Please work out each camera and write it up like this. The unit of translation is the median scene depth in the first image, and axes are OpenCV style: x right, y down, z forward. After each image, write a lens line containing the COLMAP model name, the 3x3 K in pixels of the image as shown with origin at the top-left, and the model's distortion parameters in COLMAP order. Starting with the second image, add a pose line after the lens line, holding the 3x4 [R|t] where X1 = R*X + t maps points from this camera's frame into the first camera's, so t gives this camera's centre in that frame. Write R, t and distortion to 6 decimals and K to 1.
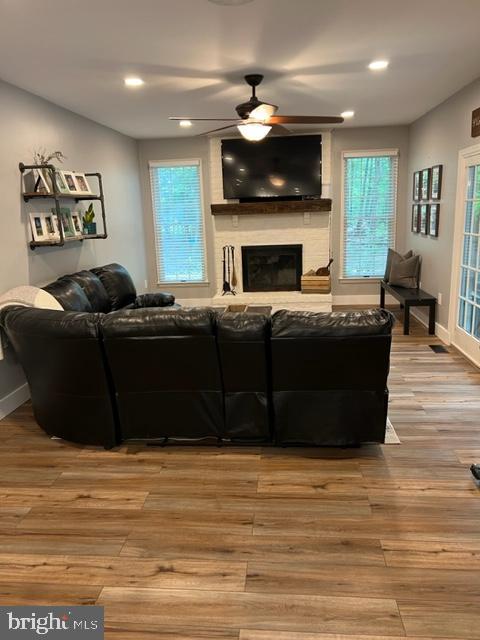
lens RADIAL K [[483.7, 0, 242.3], [0, 483.7, 318.3], [0, 0, 1]] dist [0.045671, -0.050159]
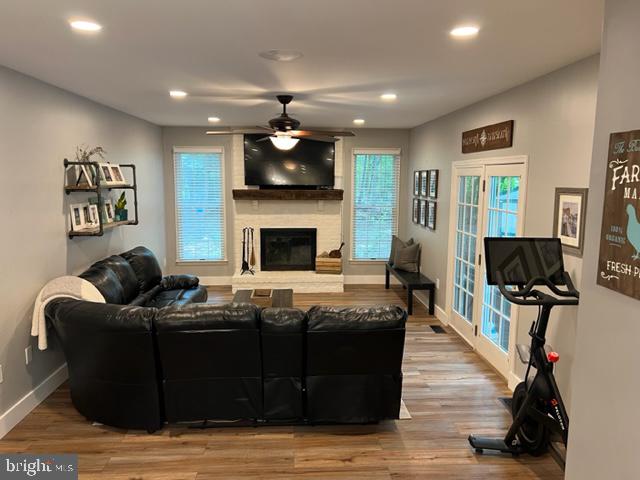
lens RADIAL K [[483.7, 0, 317.6], [0, 483.7, 243.7], [0, 0, 1]] dist [0.045671, -0.050159]
pose [[0.988345, 0.020831, 0.150797, -0.063686], [-0.008220, 0.996451, -0.083774, -0.047167], [-0.152007, 0.081558, 0.985009, -0.118138]]
